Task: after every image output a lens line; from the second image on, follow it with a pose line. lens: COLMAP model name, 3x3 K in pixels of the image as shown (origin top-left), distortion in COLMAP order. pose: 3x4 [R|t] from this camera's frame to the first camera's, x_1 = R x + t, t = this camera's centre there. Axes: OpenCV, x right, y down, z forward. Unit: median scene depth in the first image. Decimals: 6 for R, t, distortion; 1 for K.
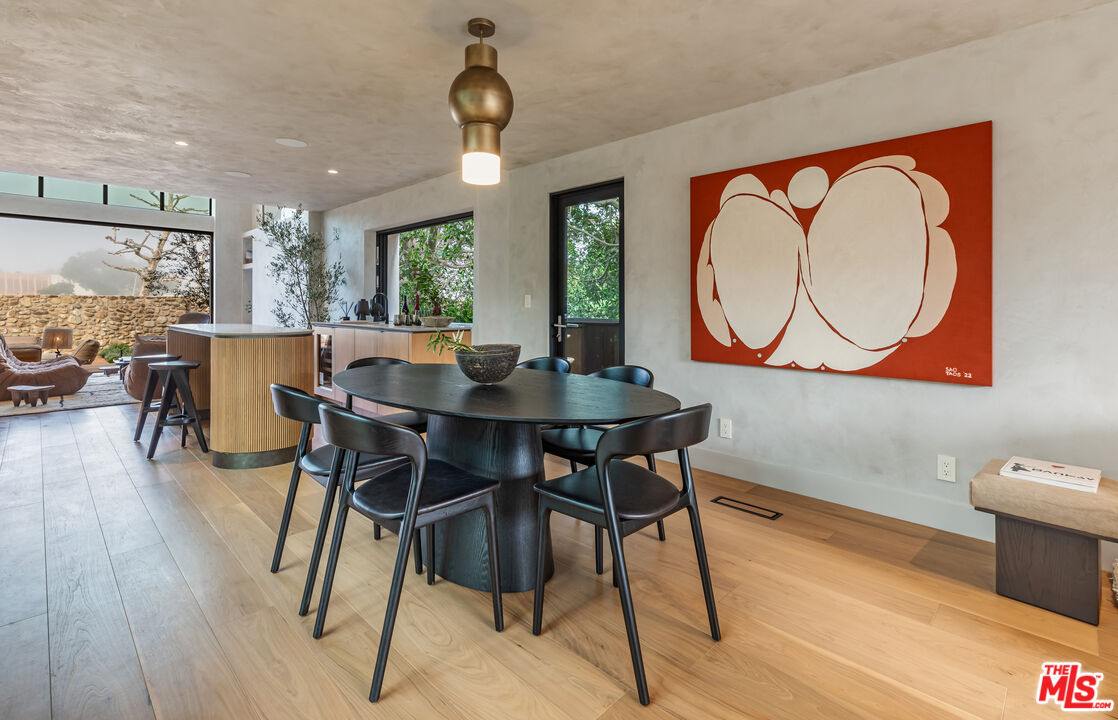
lens RADIAL K [[522.9, 0, 558.8], [0, 522.9, 313.7], [0, 0, 1]] dist [0.009487, 0.000321]
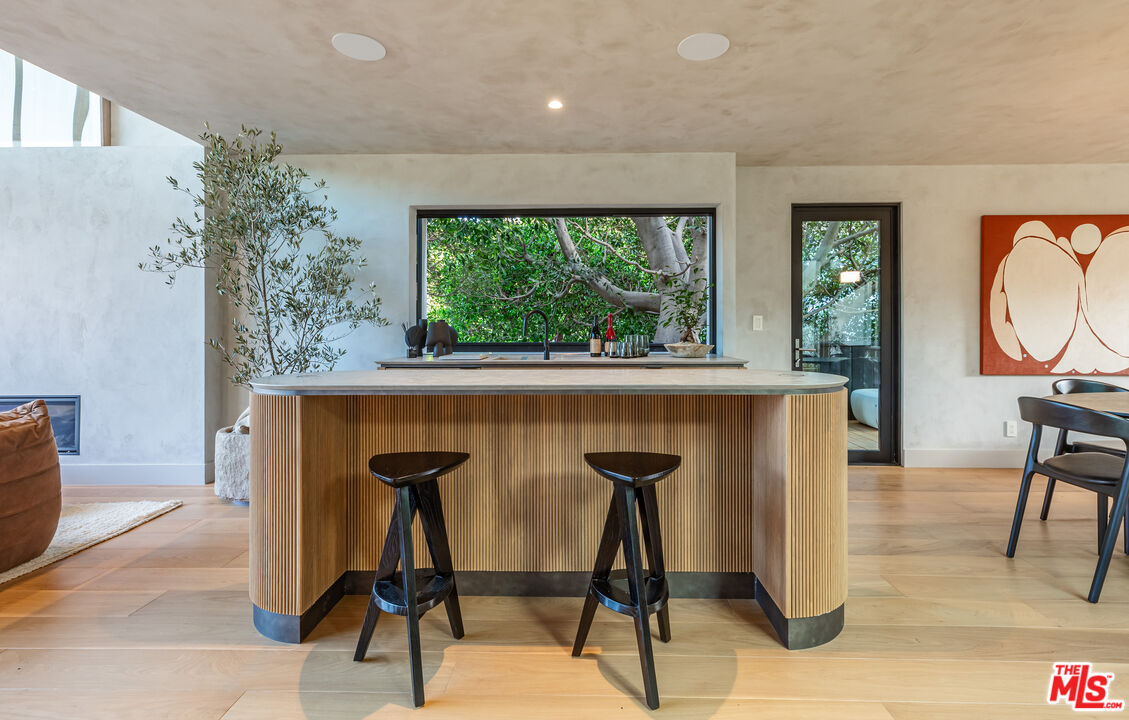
lens RADIAL K [[507.9, 0, 568.4], [0, 507.9, 332.9], [0, 0, 1]] dist [0.017715, 0.000057]
pose [[0.713381, -0.015171, 0.700612, -1.260970], [0.014931, 0.999868, 0.006449, -0.025074], [-0.700617, 0.005860, 0.713513, 0.885231]]
